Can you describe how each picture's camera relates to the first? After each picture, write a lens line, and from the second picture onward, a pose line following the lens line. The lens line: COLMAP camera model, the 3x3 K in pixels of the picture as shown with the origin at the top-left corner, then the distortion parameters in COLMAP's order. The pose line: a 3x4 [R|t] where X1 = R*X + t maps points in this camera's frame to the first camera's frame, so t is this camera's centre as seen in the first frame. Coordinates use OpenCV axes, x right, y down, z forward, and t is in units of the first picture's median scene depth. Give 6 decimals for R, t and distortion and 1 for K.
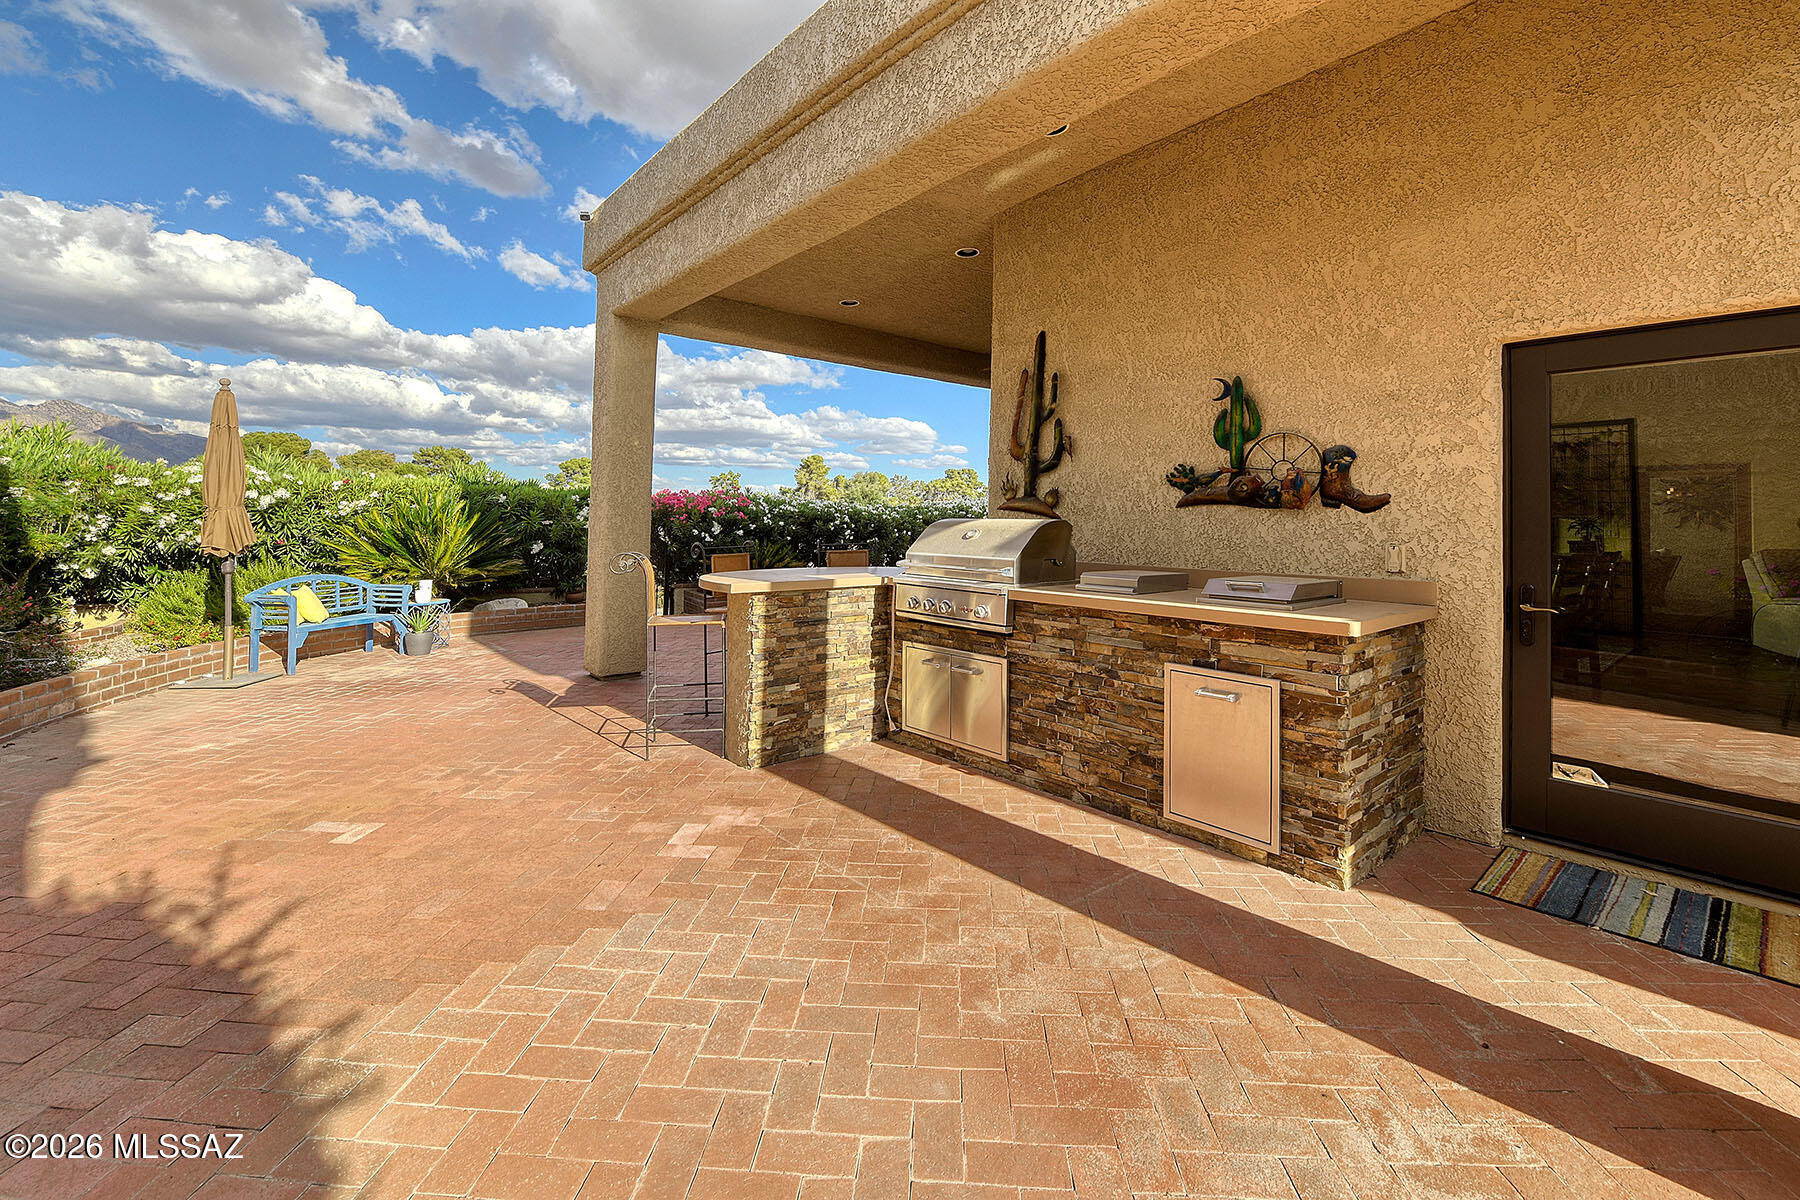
lens RADIAL K [[765.1, 0, 899.6], [0, 765.1, 502.2], [0, 0, 1]] dist [-0.044645, 0.000105]
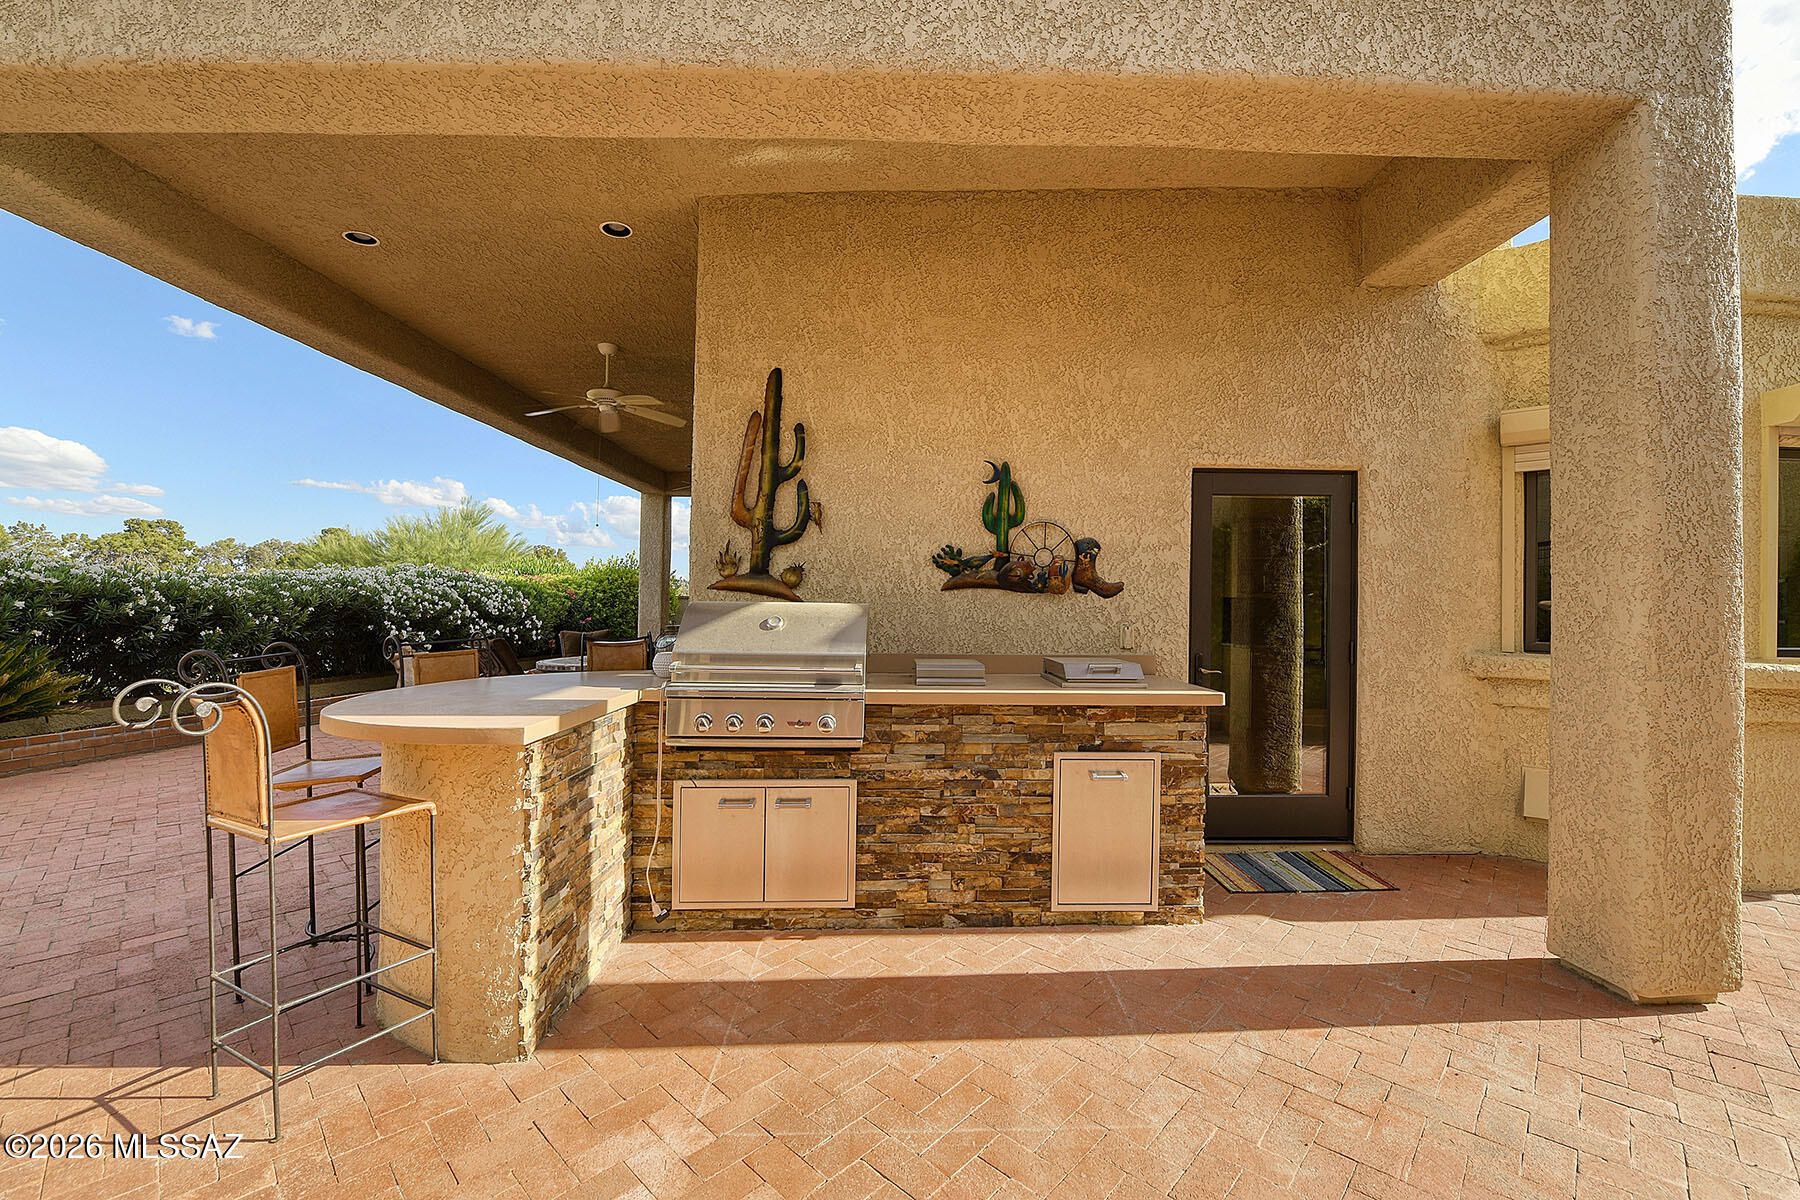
lens RADIAL K [[793.5, 0, 935.4], [0, 793.5, 605.0], [0, 0, 1]] dist [-0.037163, -0.000504]
pose [[0.604943, -0.003336, 0.796262, -0.473833], [-0.023404, 0.999485, 0.021968, 0.003854], [-0.795925, -0.031925, 0.604553, 0.448986]]
